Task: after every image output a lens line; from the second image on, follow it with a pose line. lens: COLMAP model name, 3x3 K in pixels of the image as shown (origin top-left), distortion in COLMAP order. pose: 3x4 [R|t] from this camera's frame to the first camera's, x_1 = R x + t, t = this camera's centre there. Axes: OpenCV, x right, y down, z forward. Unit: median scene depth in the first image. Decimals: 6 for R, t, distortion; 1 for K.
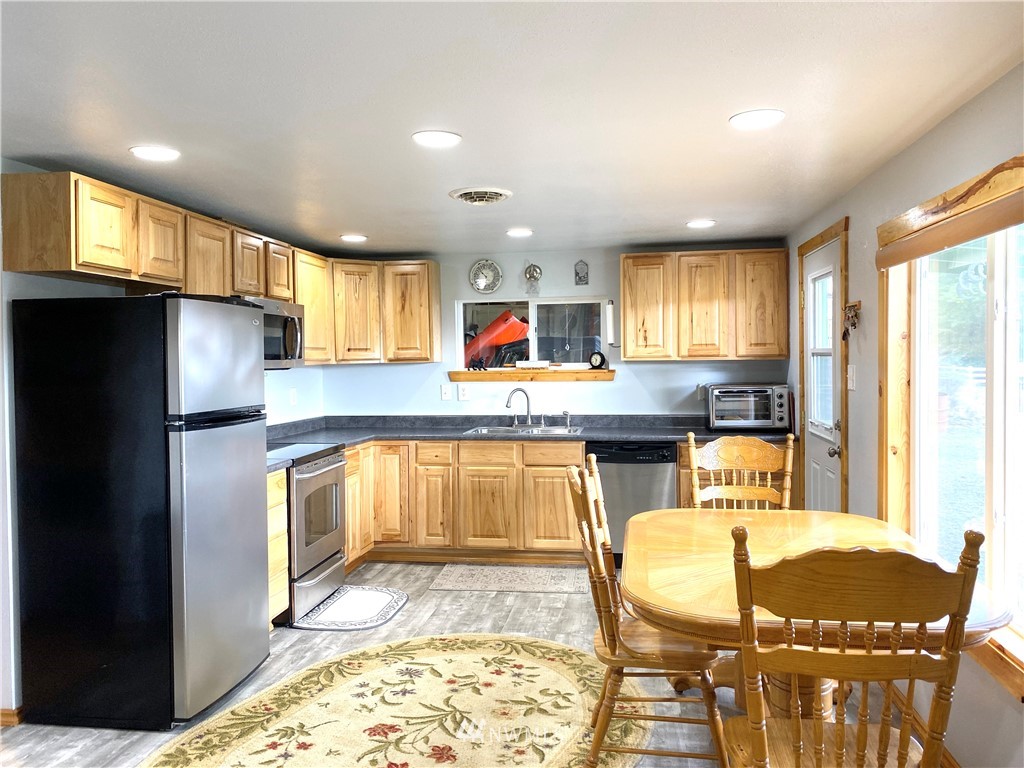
lens RADIAL K [[778.6, 0, 515.5], [0, 778.6, 380.6], [0, 0, 1]] dist [0.019329, -0.038351]
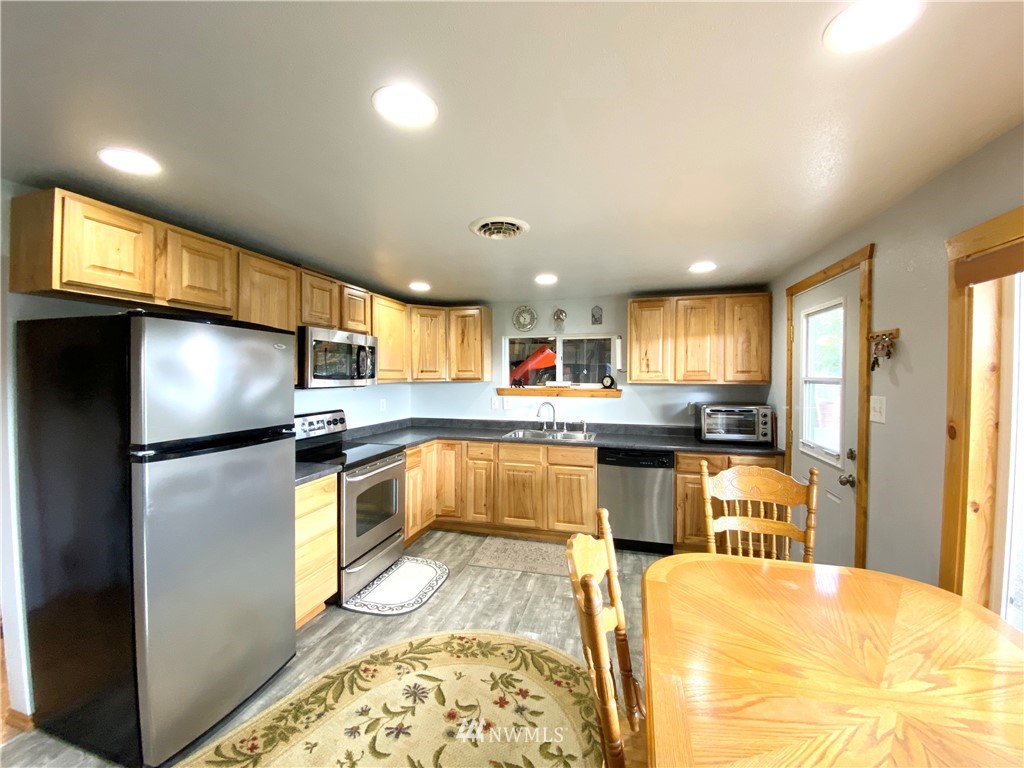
lens RADIAL K [[411.9, 0, 513.4], [0, 411.9, 381.3], [0, 0, 1]] dist [-0.006288, -0.009130]
pose [[0.992933, 0.016421, -0.117531, 0.038170], [-0.017876, 0.999776, -0.011334, -0.022123], [0.117318, 0.013355, 0.993005, 0.397270]]
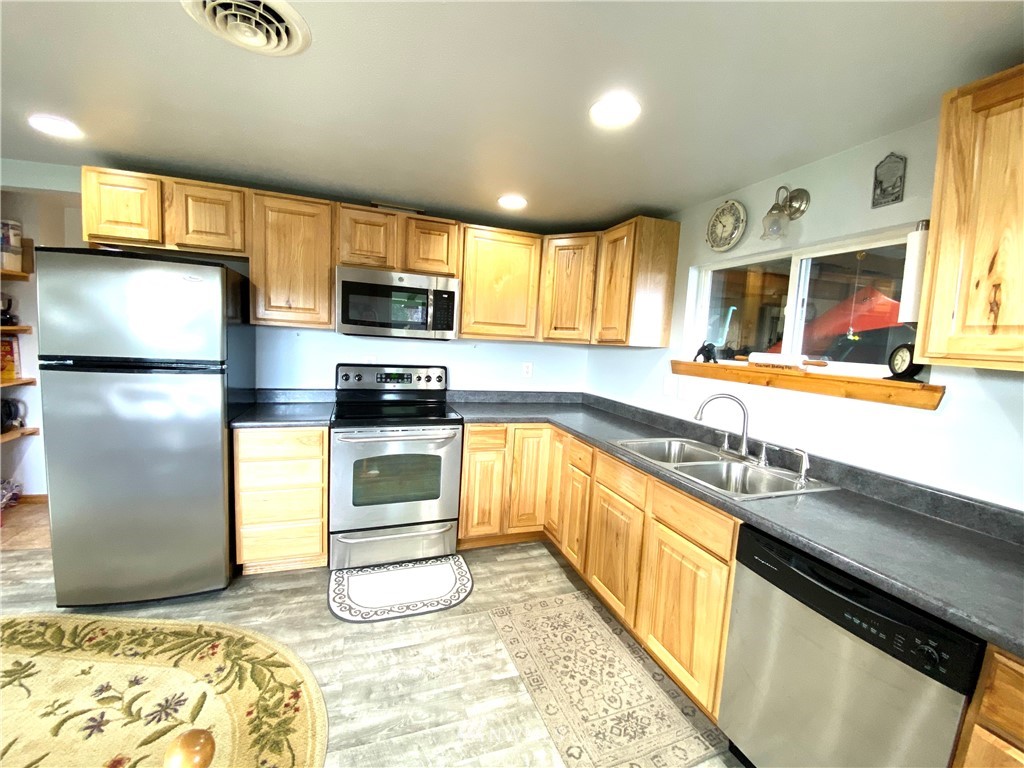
lens RADIAL K [[411.9, 0, 513.4], [0, 411.9, 386.6], [0, 0, 1]] dist [-0.006288, -0.009130]
pose [[0.471145, 0.139052, -0.871026, 0.285969], [-0.084000, 0.990081, 0.112622, -0.025823], [0.878047, 0.020105, 0.478152, 0.913600]]
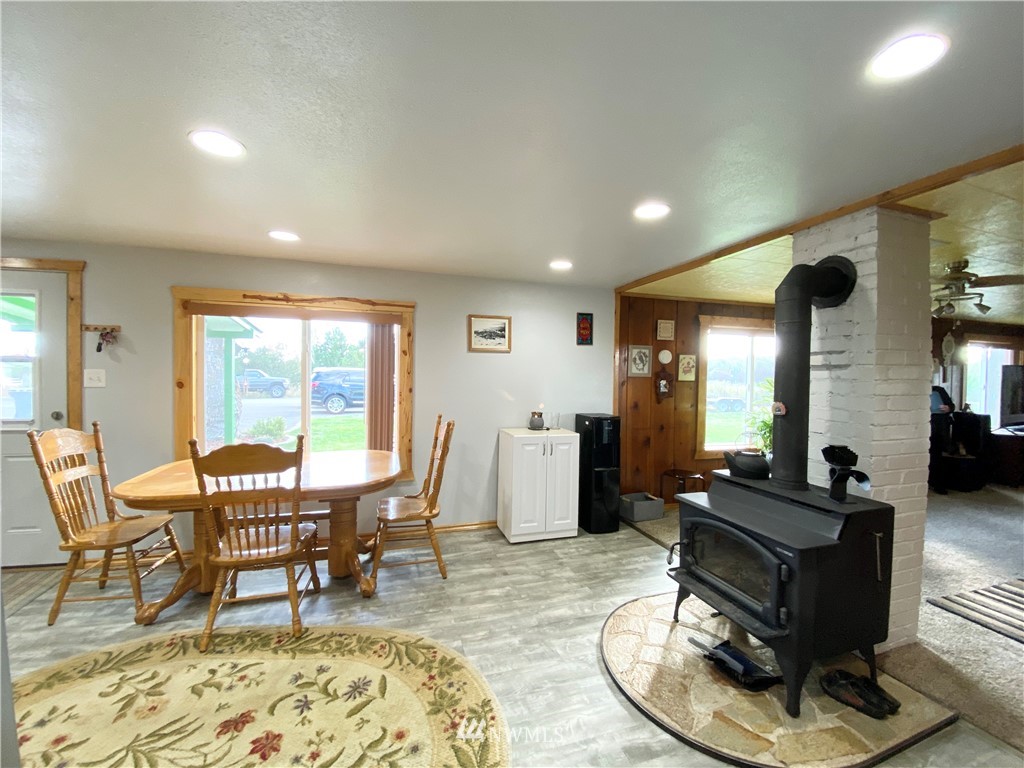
lens RADIAL K [[420.2, 0, 509.6], [0, 420.2, 371.3], [0, 0, 1]] dist [-0.029324, -0.002517]
pose [[-0.442350, 0.010871, 0.896776, -0.499254], [0.022887, 0.999738, -0.000830, 0.000792], [-0.896550, 0.020157, -0.442483, 0.585373]]
